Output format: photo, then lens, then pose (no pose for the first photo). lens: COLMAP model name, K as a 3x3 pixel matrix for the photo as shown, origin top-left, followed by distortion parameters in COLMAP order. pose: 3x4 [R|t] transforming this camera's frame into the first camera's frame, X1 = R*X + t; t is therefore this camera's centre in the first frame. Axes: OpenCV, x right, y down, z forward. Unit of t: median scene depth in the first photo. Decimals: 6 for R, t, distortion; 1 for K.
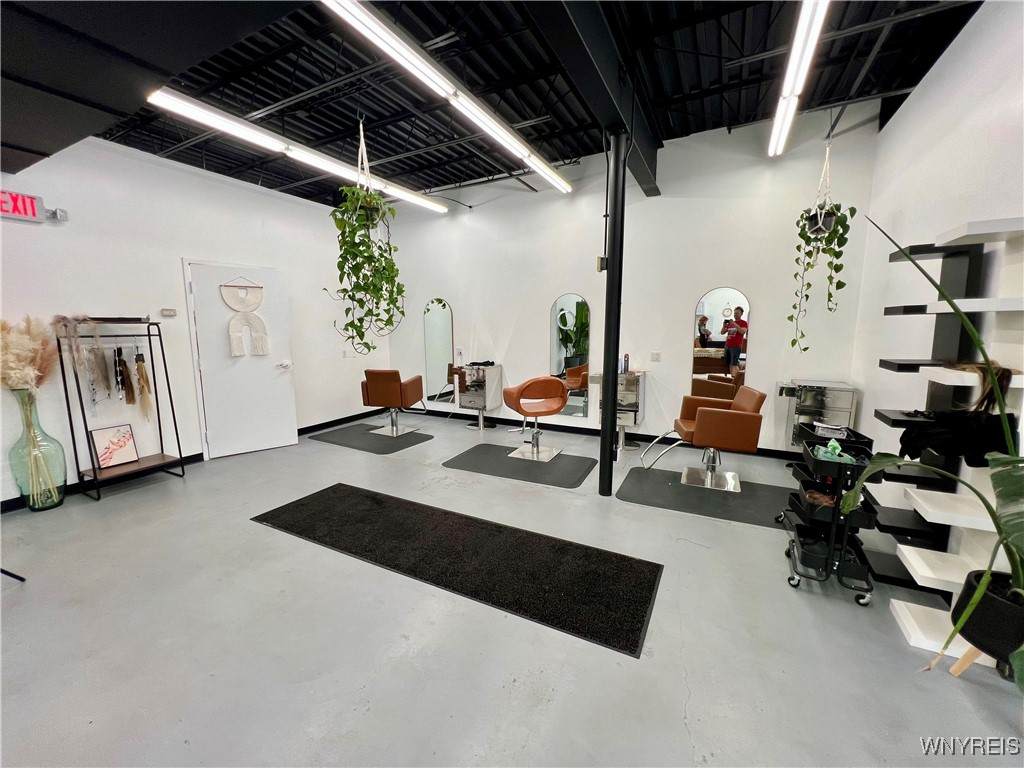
lens RADIAL K [[410.8, 0, 508.9], [0, 410.8, 385.2], [0, 0, 1]] dist [-0.001810, 0.000379]
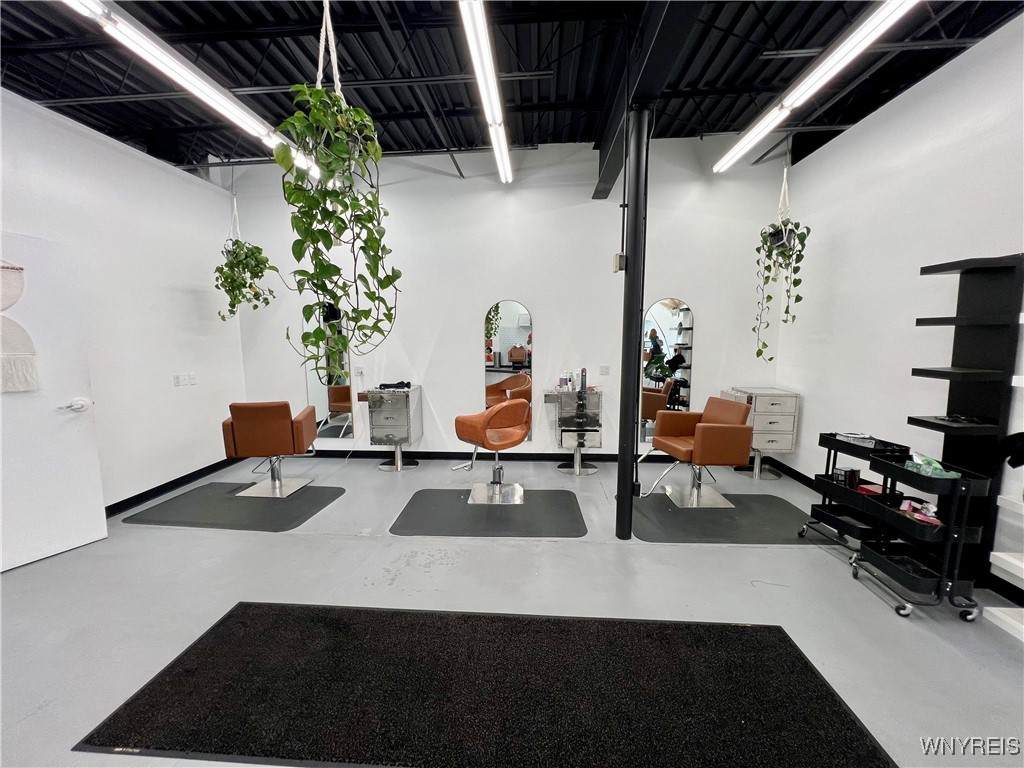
lens RADIAL K [[410.8, 0, 510.7], [0, 410.8, 385.6], [0, 0, 1]] dist [-0.001810, 0.000379]
pose [[0.914931, -0.049292, 0.400589, -0.265668], [0.060073, 0.998090, -0.014390, -0.040030], [-0.399115, 0.037231, 0.916145, 0.277603]]
